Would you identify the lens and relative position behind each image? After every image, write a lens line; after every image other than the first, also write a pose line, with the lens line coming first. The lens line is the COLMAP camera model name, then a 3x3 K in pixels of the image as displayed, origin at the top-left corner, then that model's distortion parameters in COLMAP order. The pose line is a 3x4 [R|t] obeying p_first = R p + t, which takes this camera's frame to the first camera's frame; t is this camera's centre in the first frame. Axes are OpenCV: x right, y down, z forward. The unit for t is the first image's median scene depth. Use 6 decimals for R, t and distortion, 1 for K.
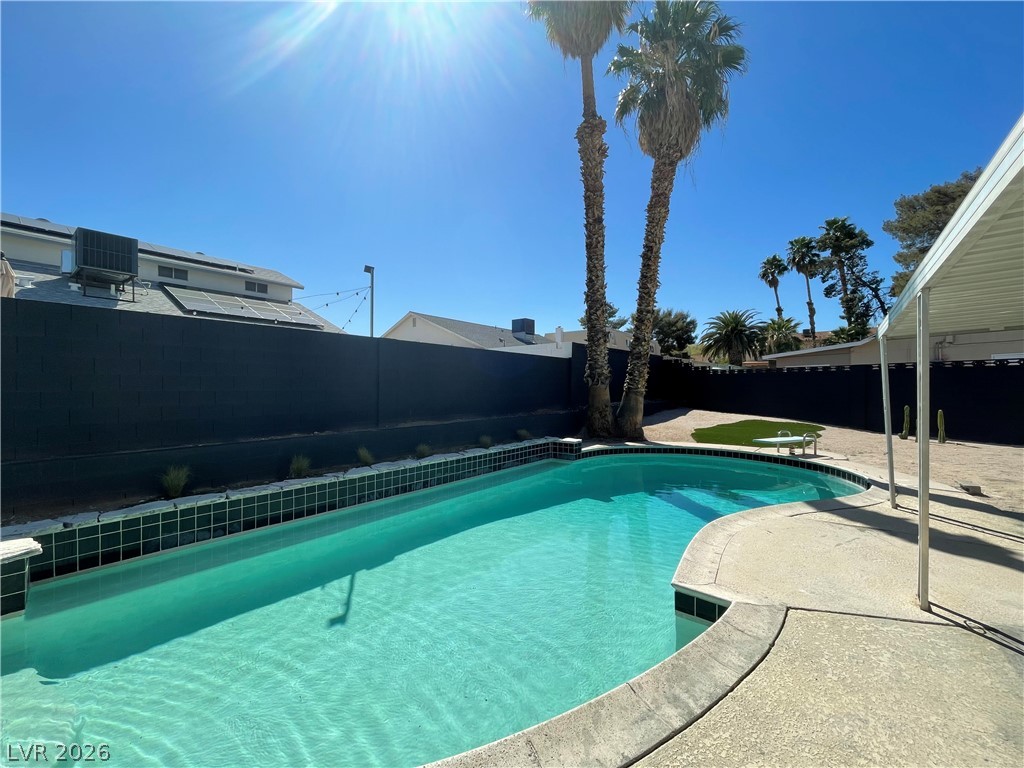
lens RADIAL K [[424.4, 0, 512.0], [0, 424.4, 384.0], [0, 0, 1]] dist [0.020671, -0.000127]
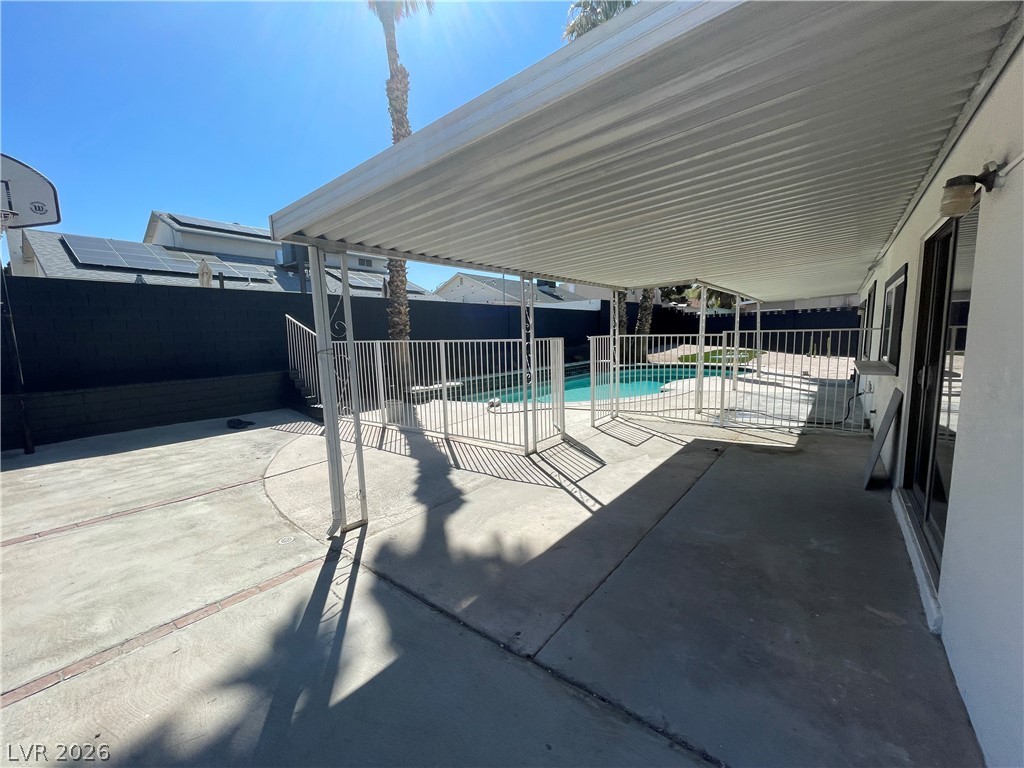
lens RADIAL K [[398.6, 0, 512.0], [0, 398.6, 384.0], [0, 0, 1]] dist [-0.002574, -0.000032]
pose [[0.999537, -0.021075, -0.021958, -0.130350], [0.023919, 0.990064, 0.138566, -0.004985], [0.018820, -0.139027, 0.990110, -0.390716]]
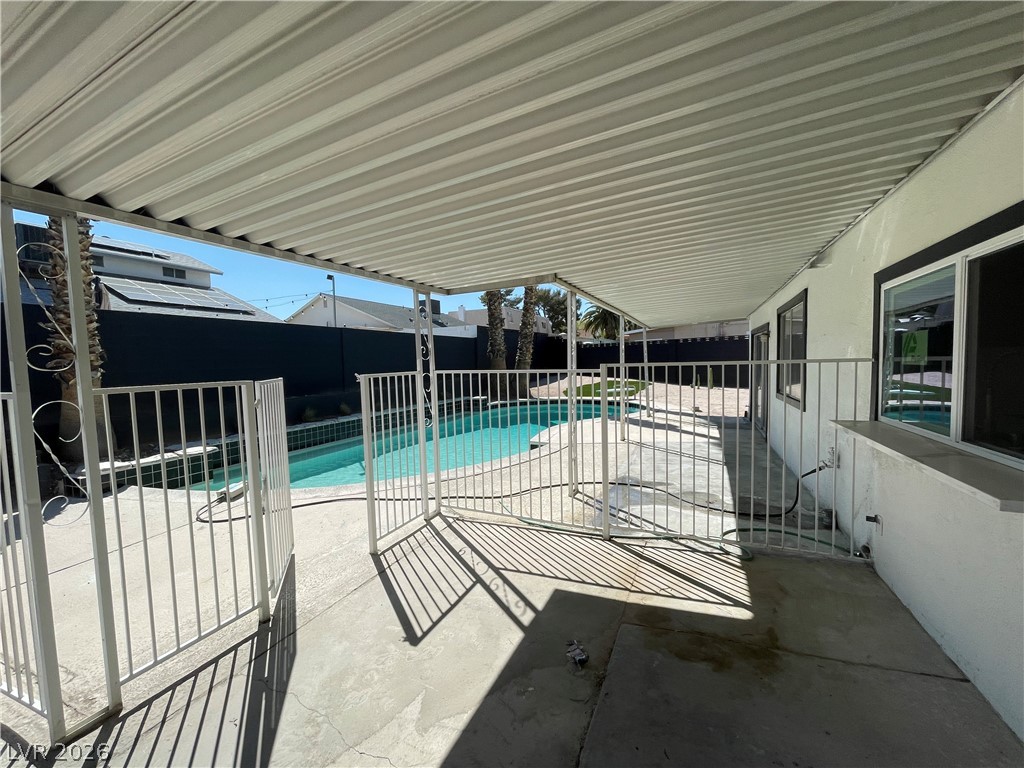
lens RADIAL K [[424.4, 0, 512.0], [0, 424.4, 384.0], [0, 0, 1]] dist [0.020671, -0.000127]
pose [[0.973066, -0.040254, 0.226984, -0.046684], [0.026642, 0.997676, 0.062717, 0.001007], [-0.228981, -0.054981, 0.971877, -0.247496]]
